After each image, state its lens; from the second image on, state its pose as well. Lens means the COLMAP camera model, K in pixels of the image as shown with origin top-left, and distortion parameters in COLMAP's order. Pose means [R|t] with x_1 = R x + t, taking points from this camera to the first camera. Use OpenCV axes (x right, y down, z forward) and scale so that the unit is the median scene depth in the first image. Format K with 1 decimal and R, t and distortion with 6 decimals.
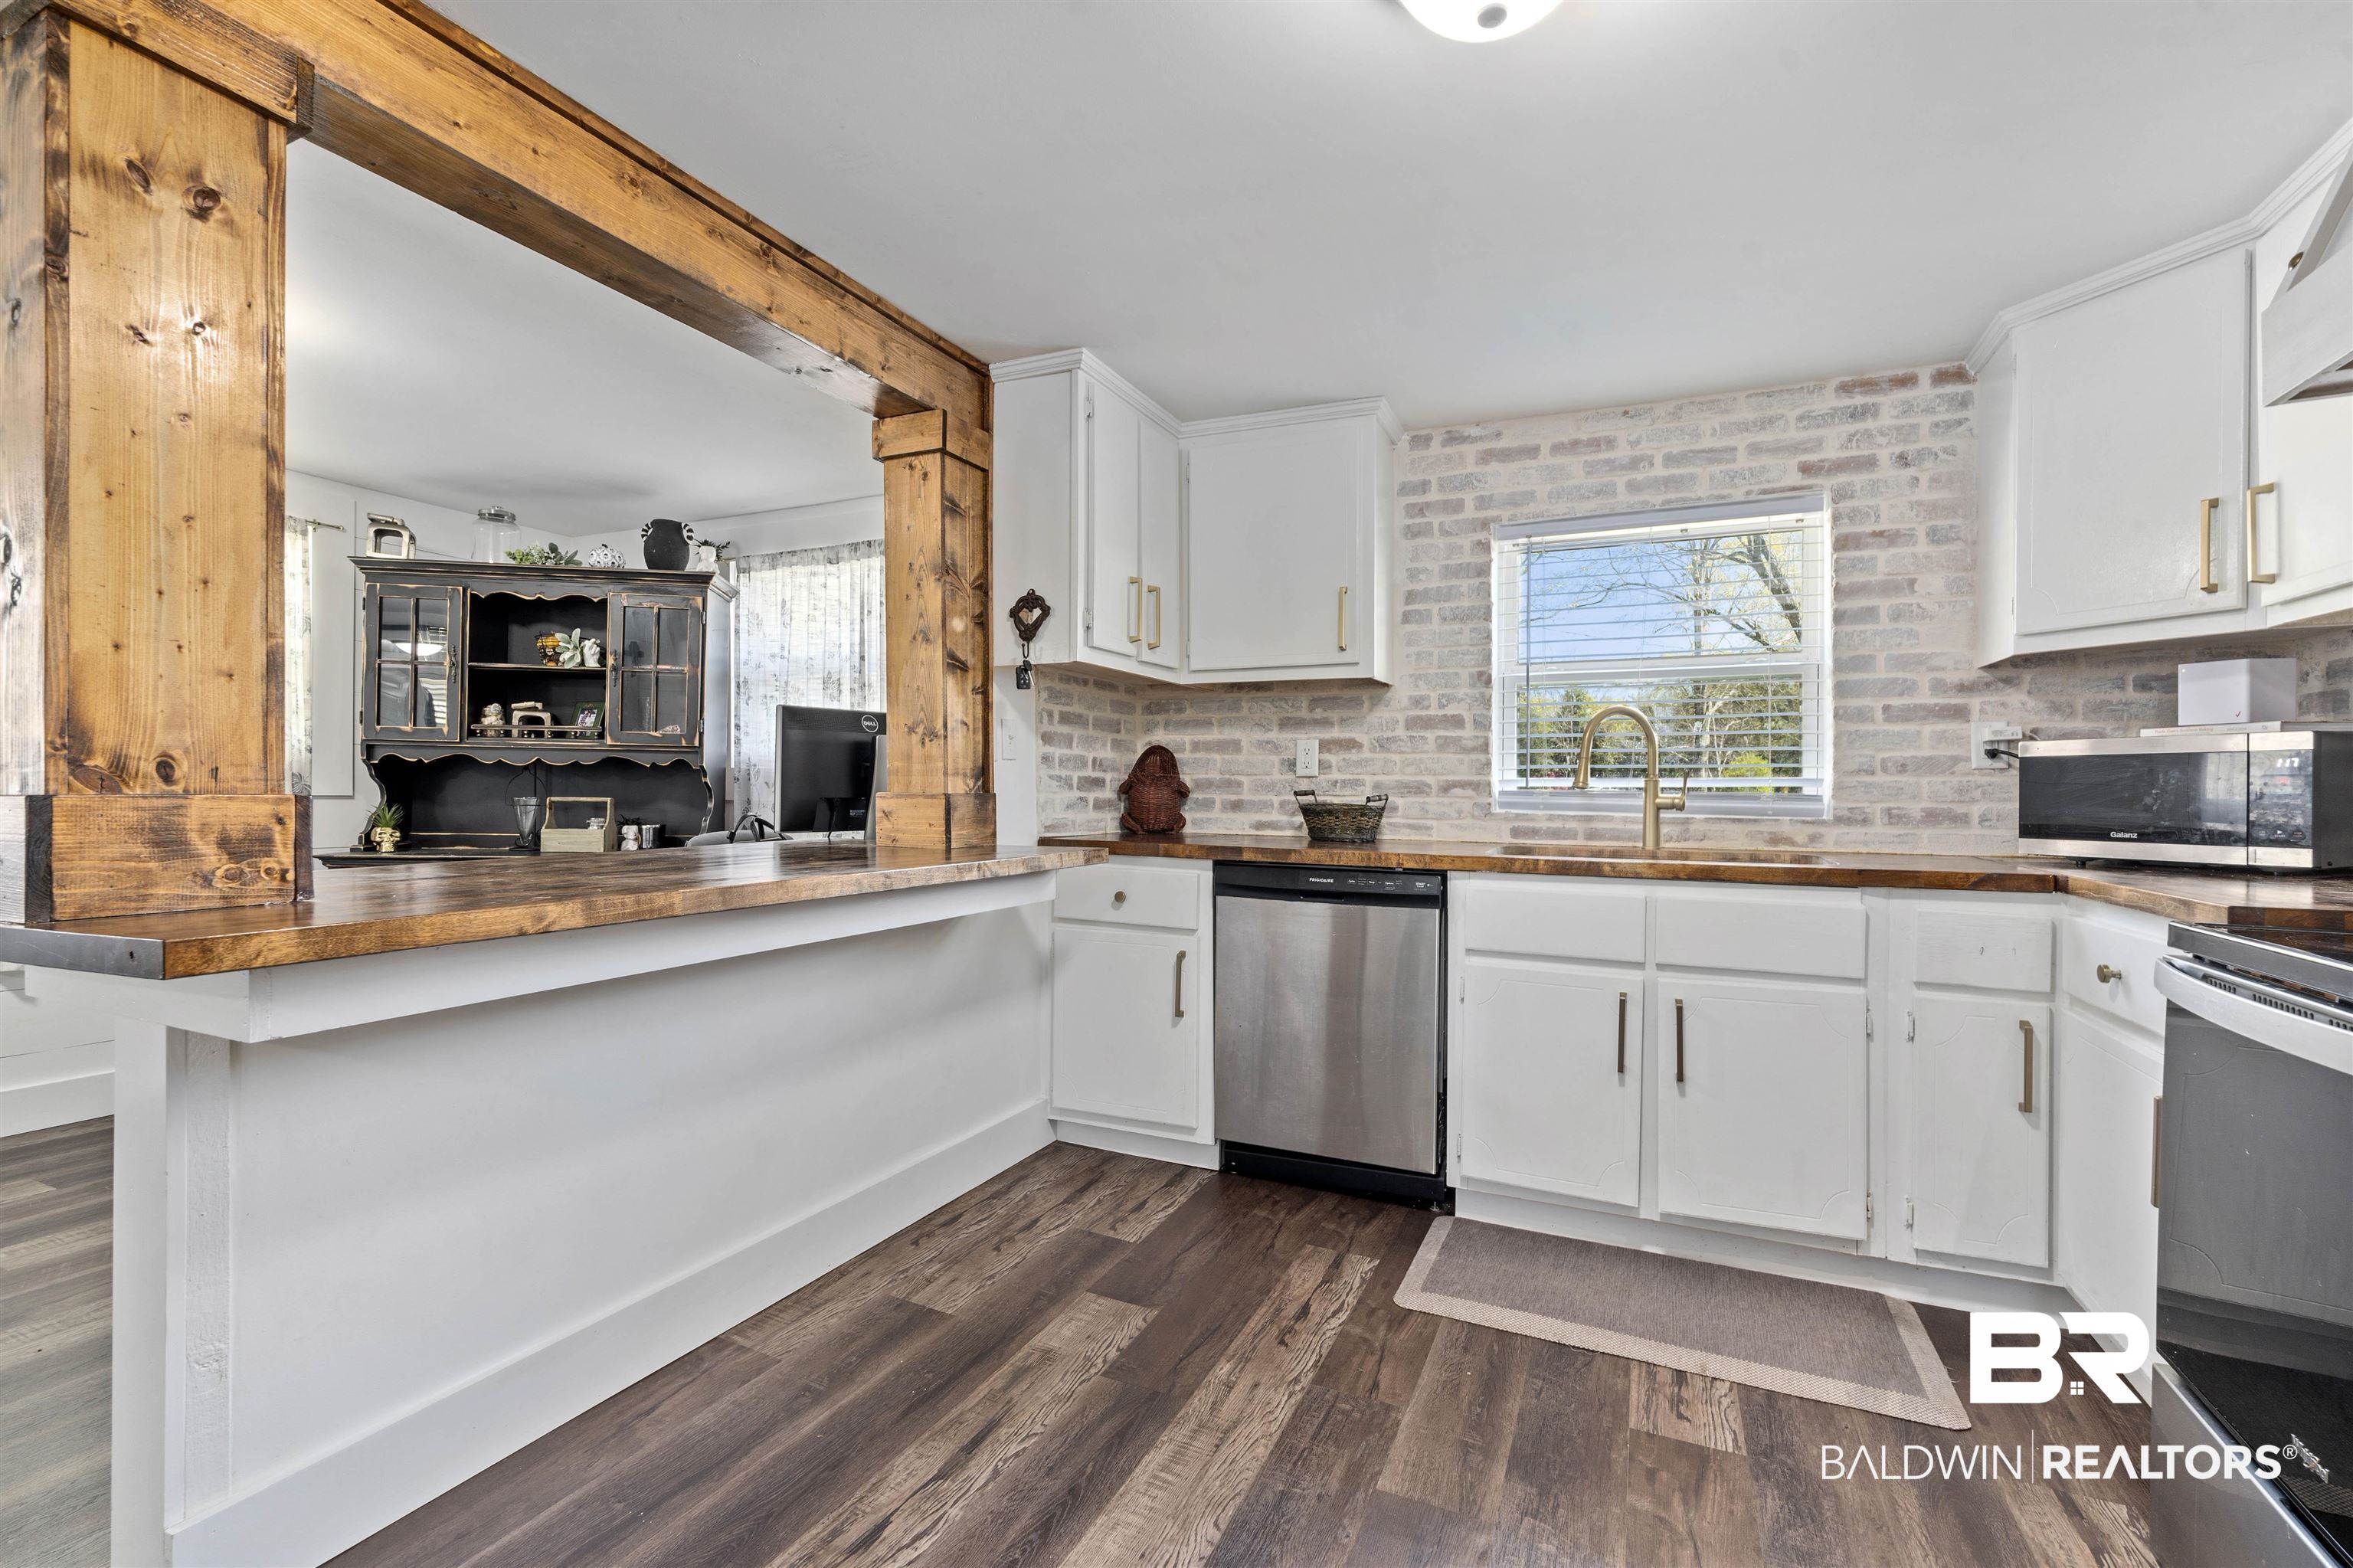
lens RADIAL K [[1037.1, 0, 1192.1], [0, 1037.1, 789.3], [0, 0, 1]] dist [0.000074, 0.001882]
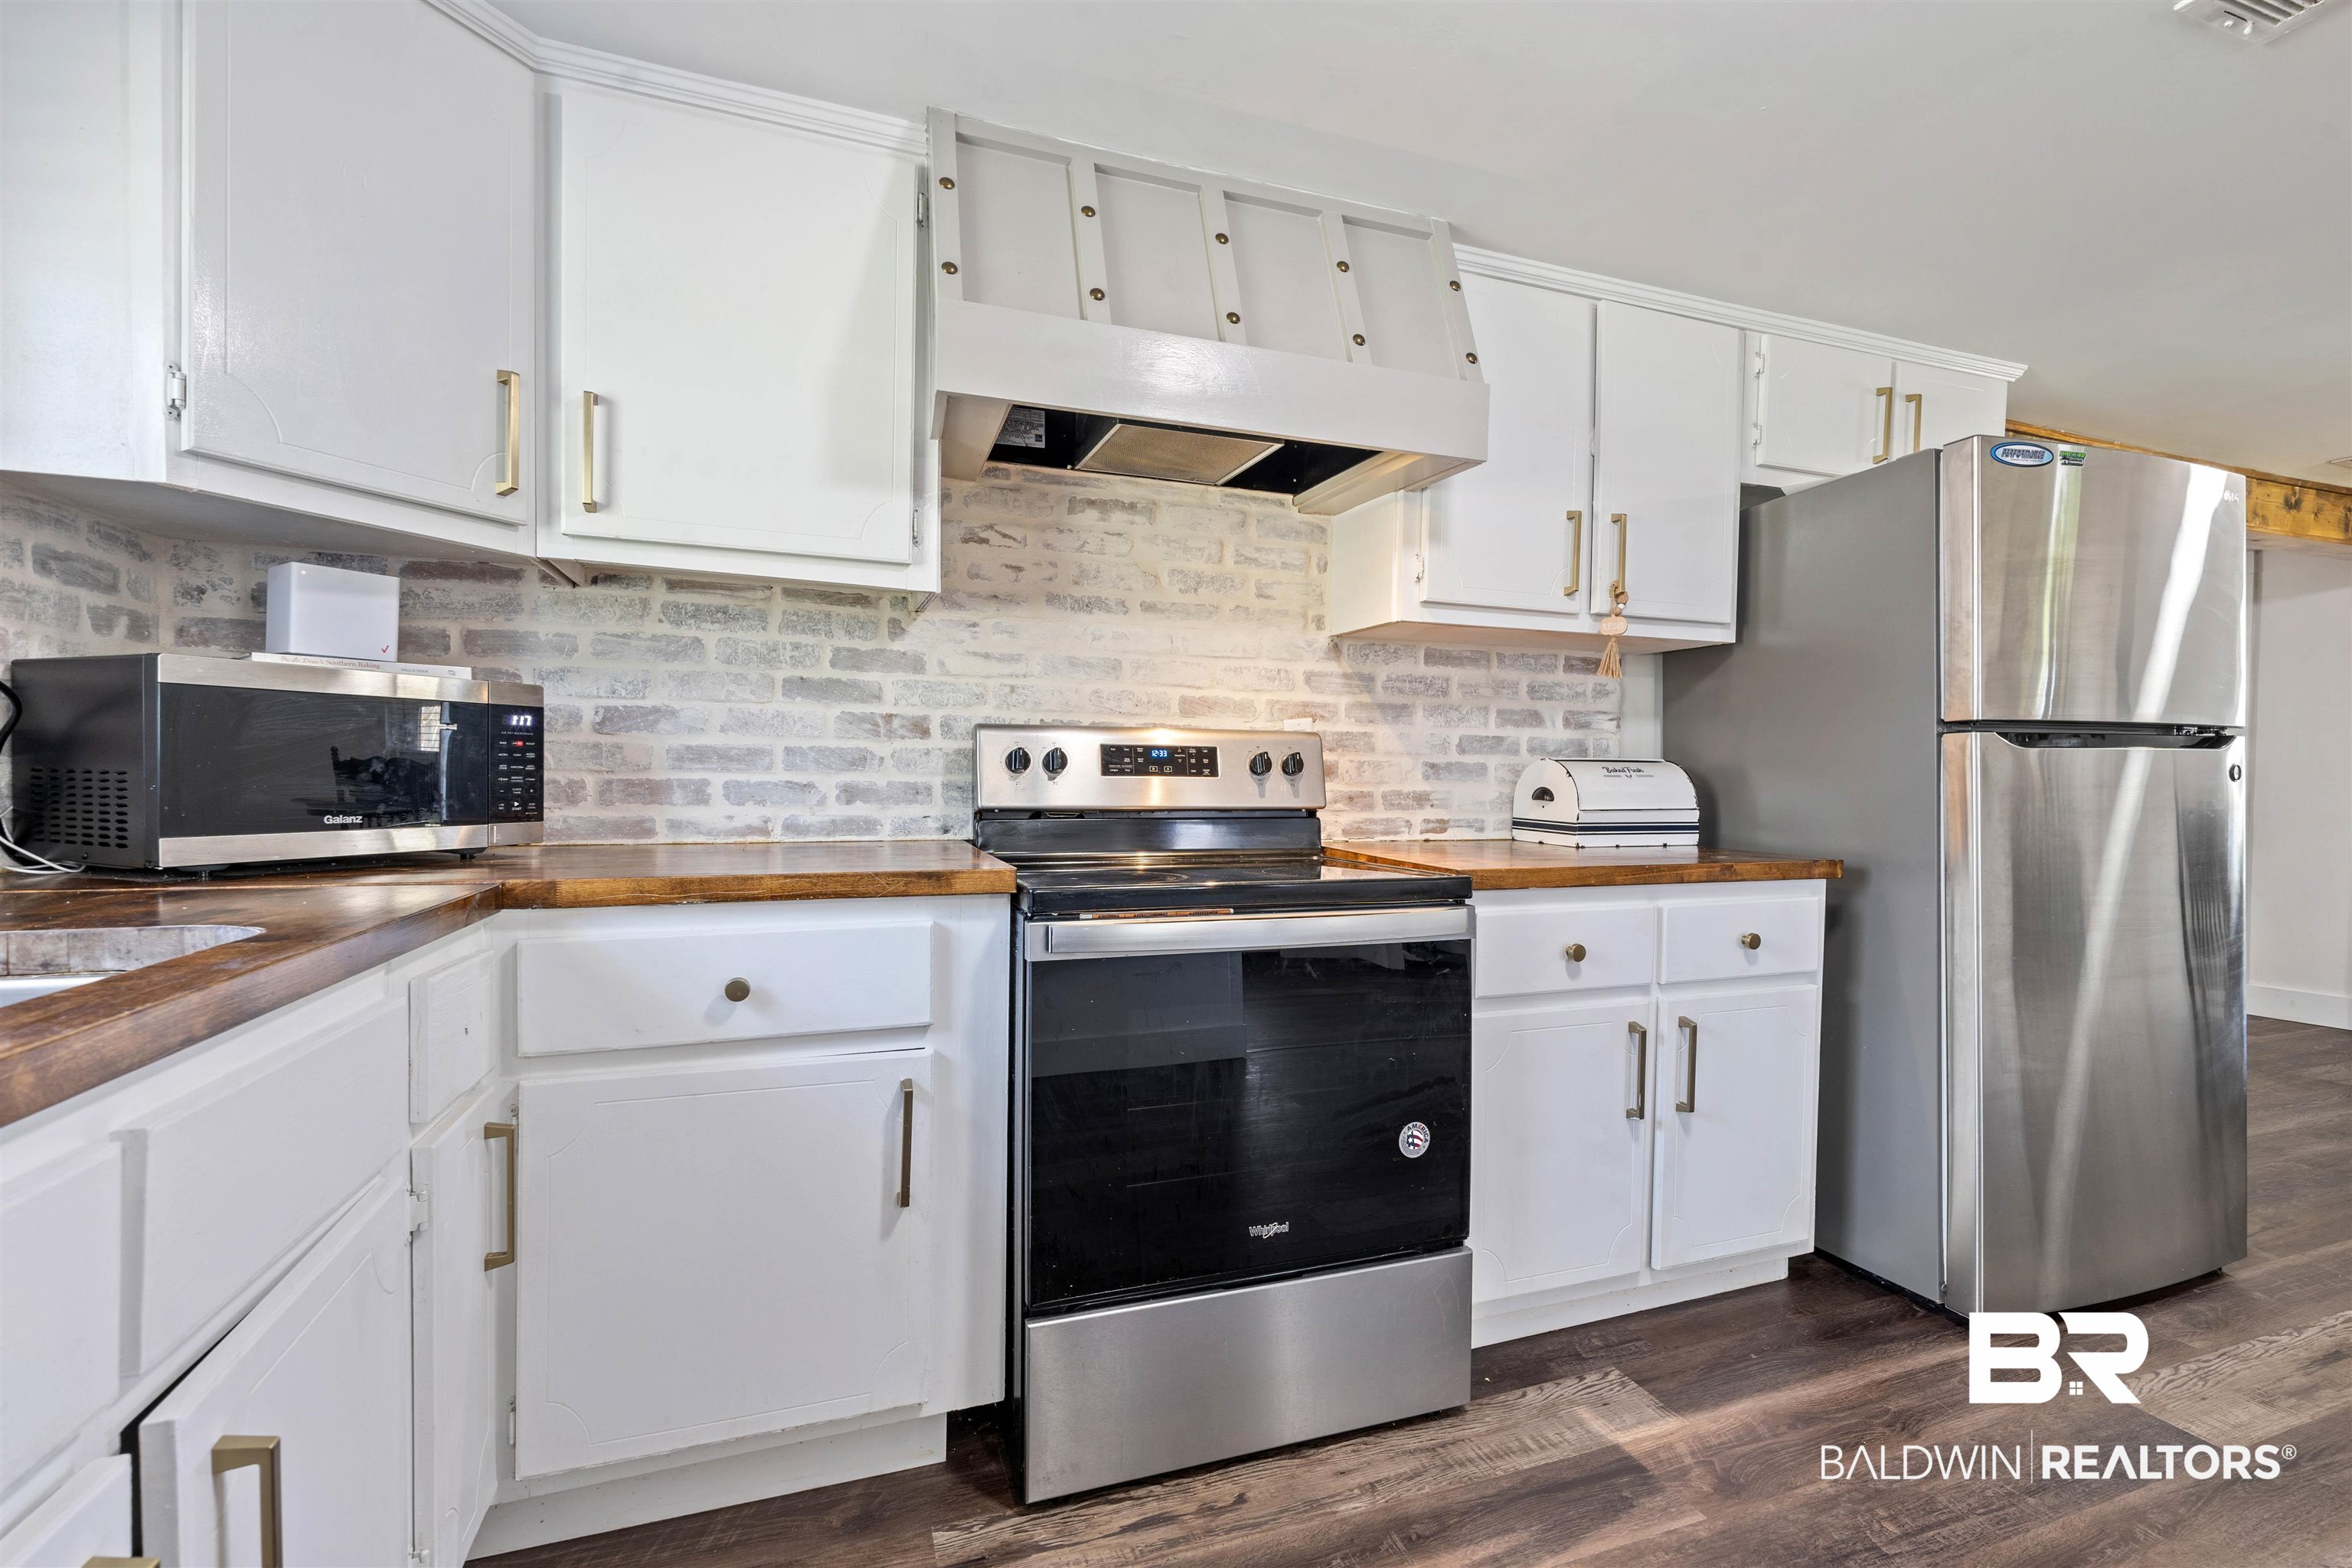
lens RADIAL K [[1036.6, 0, 1209.4], [0, 1036.6, 791.2], [0, 0, 1]] dist [0.000074, 0.001882]
pose [[-0.691518, -0.026341, 0.721879, 0.045809], [-0.015179, 0.999644, 0.021936, 0.003581], [-0.722199, 0.004212, -0.691672, 0.857091]]
